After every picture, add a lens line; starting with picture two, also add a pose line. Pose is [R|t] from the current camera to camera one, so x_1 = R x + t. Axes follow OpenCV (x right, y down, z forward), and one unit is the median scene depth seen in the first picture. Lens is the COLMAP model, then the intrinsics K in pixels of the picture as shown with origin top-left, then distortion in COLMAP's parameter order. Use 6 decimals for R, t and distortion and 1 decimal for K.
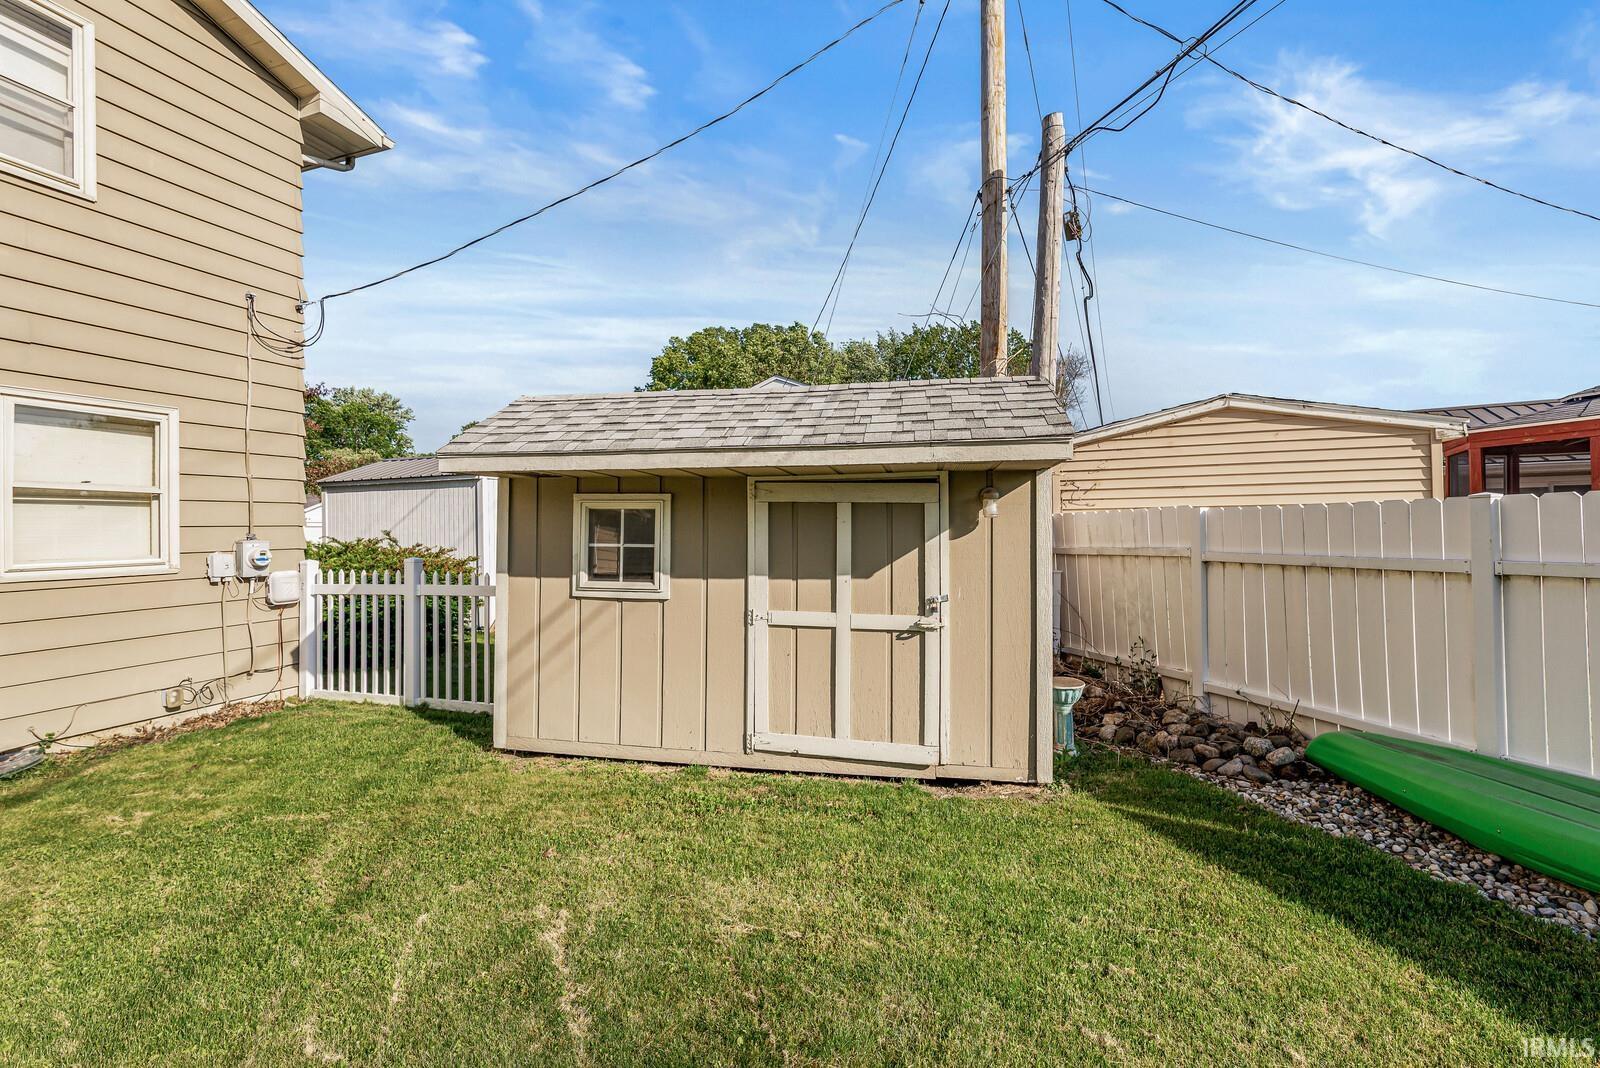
lens RADIAL K [[717.6, 0, 835.6], [0, 717.6, 521.0], [0, 0, 1]] dist [0.002562, 0.000484]
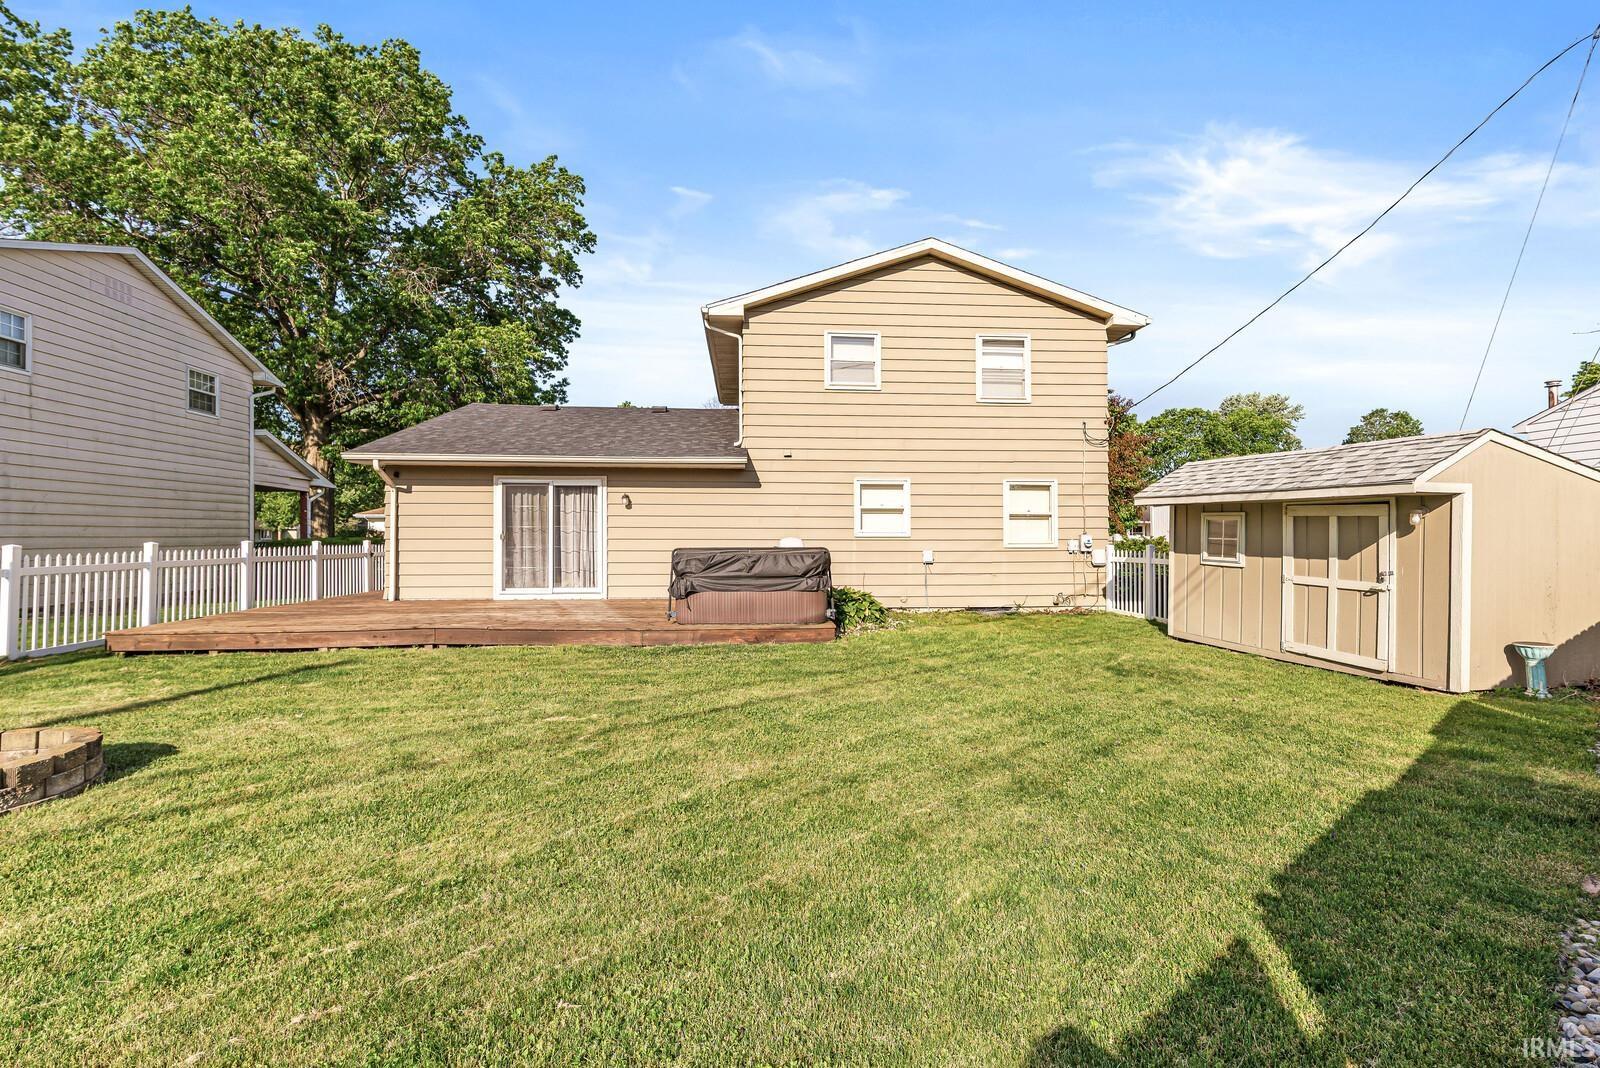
lens RADIAL K [[714.5, 0, 770.3], [0, 714.5, 520.3], [0, 0, 1]] dist [-0.004587, -0.000307]
pose [[0.380775, -0.005435, -0.924652, 0.968104], [0.001349, 0.999985, -0.005322, -0.007515], [0.924667, 0.000780, 0.380776, -0.829759]]
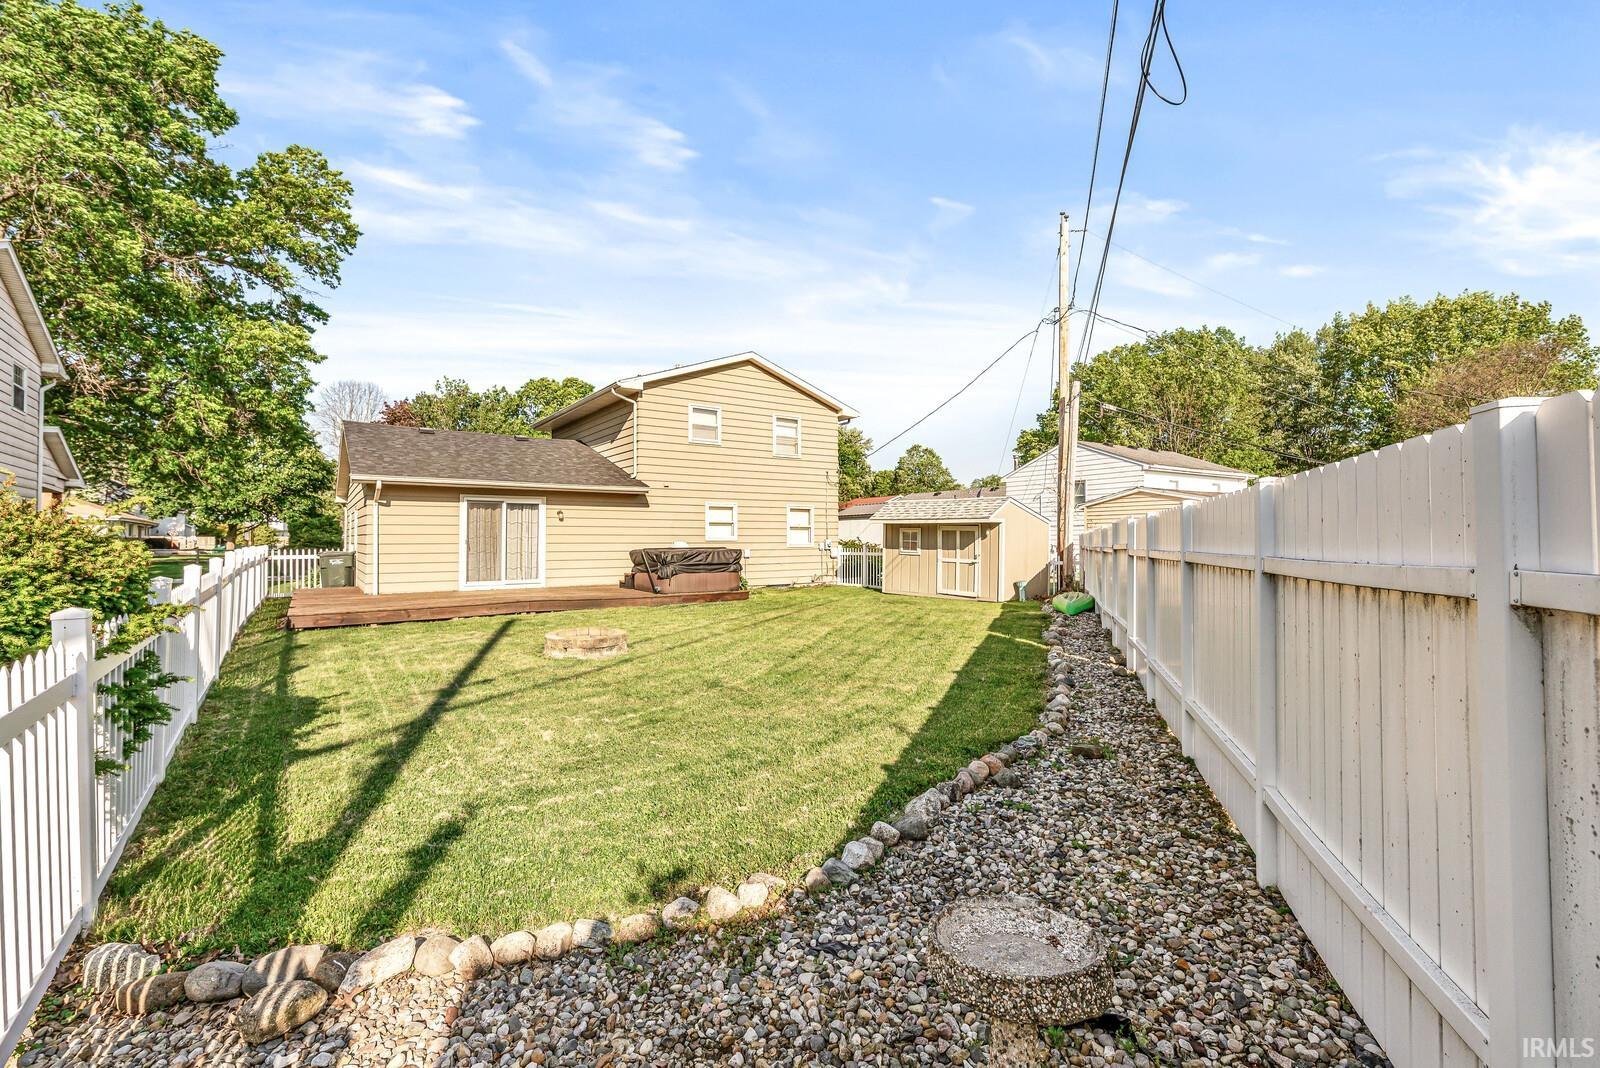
lens RADIAL K [[717.6, 0, 835.6], [0, 717.6, 521.0], [0, 0, 1]] dist [0.002562, 0.000484]
pose [[0.837930, -0.001928, -0.545774, 1.412326], [-0.005292, 0.999918, -0.011657, -0.026931], [0.545751, 0.012656, 0.837852, -2.364914]]
